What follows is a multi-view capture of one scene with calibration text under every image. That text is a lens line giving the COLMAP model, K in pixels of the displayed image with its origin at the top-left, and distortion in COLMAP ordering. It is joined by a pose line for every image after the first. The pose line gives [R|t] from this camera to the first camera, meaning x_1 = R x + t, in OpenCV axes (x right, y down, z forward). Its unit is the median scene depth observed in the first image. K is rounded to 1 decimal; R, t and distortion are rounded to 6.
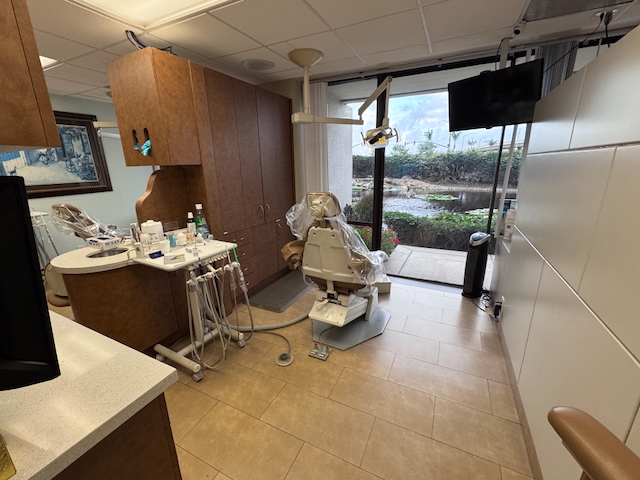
lens RADIAL K [[272.1, 0, 321.7], [0, 272.1, 239.8], [0, 0, 1]] dist [-0.000838, 0.000014]
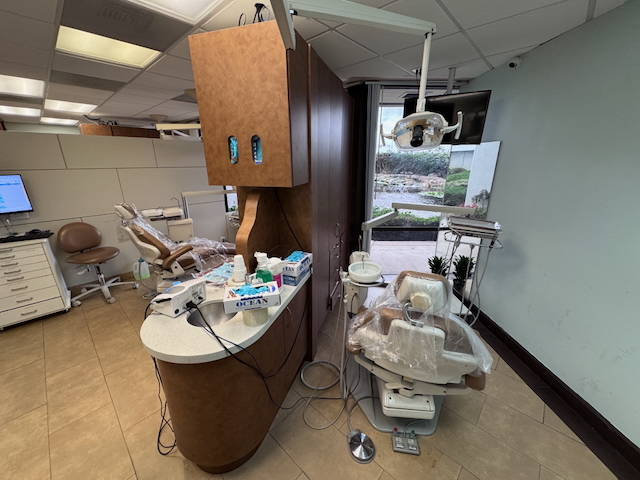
lens RADIAL K [[253.4, 0, 319.0], [0, 253.4, 240.3], [0, 0, 1]] dist [-0.000758, 0.000243]
pose [[0.955460, 0.108239, -0.274555, 1.983469], [-0.096277, 0.993737, 0.056721, 0.072434], [0.278975, -0.027761, 0.959897, -0.658621]]
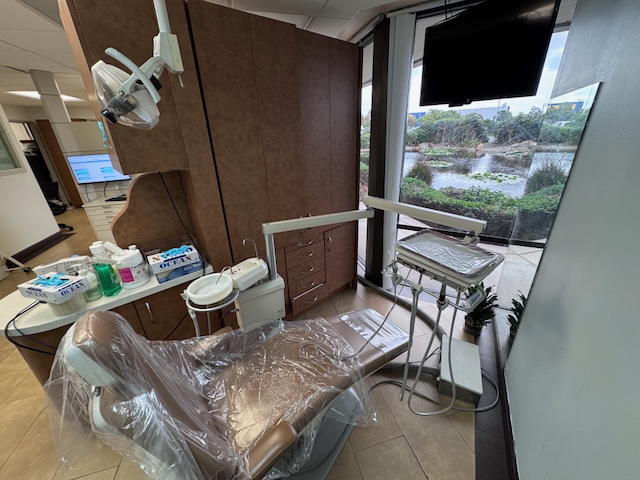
lens RADIAL K [[253.4, 0, 318.6], [0, 253.4, 240.3], [0, 0, 1]] dist [-0.000758, 0.000243]
pose [[0.668860, 0.284650, -0.686732, 2.410055], [-0.173496, 0.958048, 0.228130, -0.073118], [0.722859, -0.033442, 0.690186, -0.174004]]
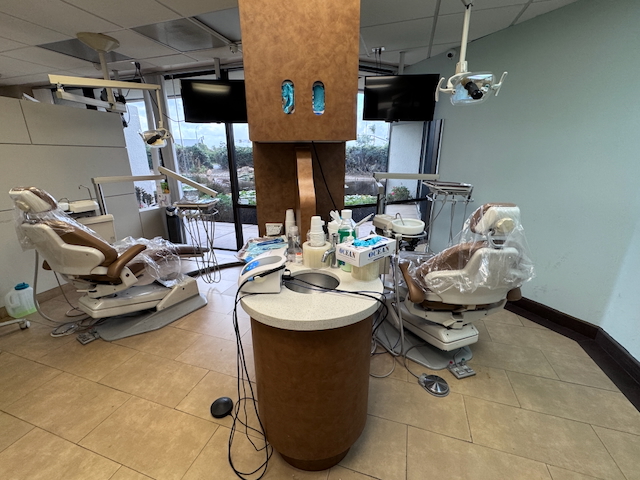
lens RADIAL K [[272.1, 0, 317.7], [0, 272.1, 240.6], [0, 0, 1]] dist [-0.000838, 0.000014]
pose [[0.990463, -0.026828, 0.135140, 1.563764], [0.022532, 0.999194, 0.033221, 0.192597], [-0.135923, -0.029859, 0.990269, -0.701247]]
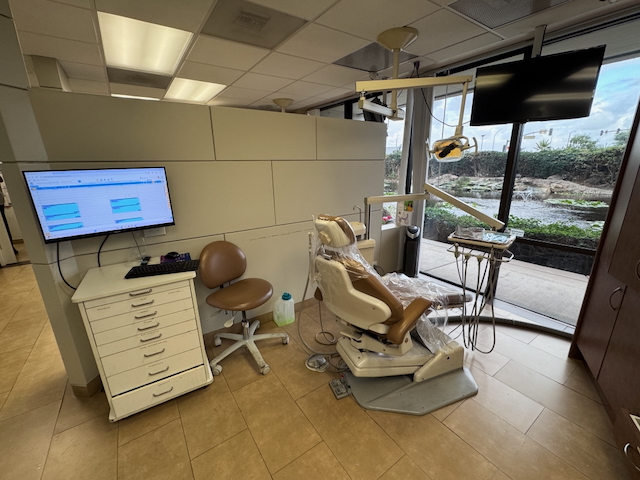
lens RADIAL K [[272.1, 0, 319.5], [0, 272.1, 241.0], [0, 0, 1]] dist [-0.000838, 0.000014]
pose [[0.871260, 0.137170, -0.471264, 1.159060], [-0.129453, 0.990377, 0.048938, 0.084814], [0.473442, 0.018369, 0.880633, -0.408479]]
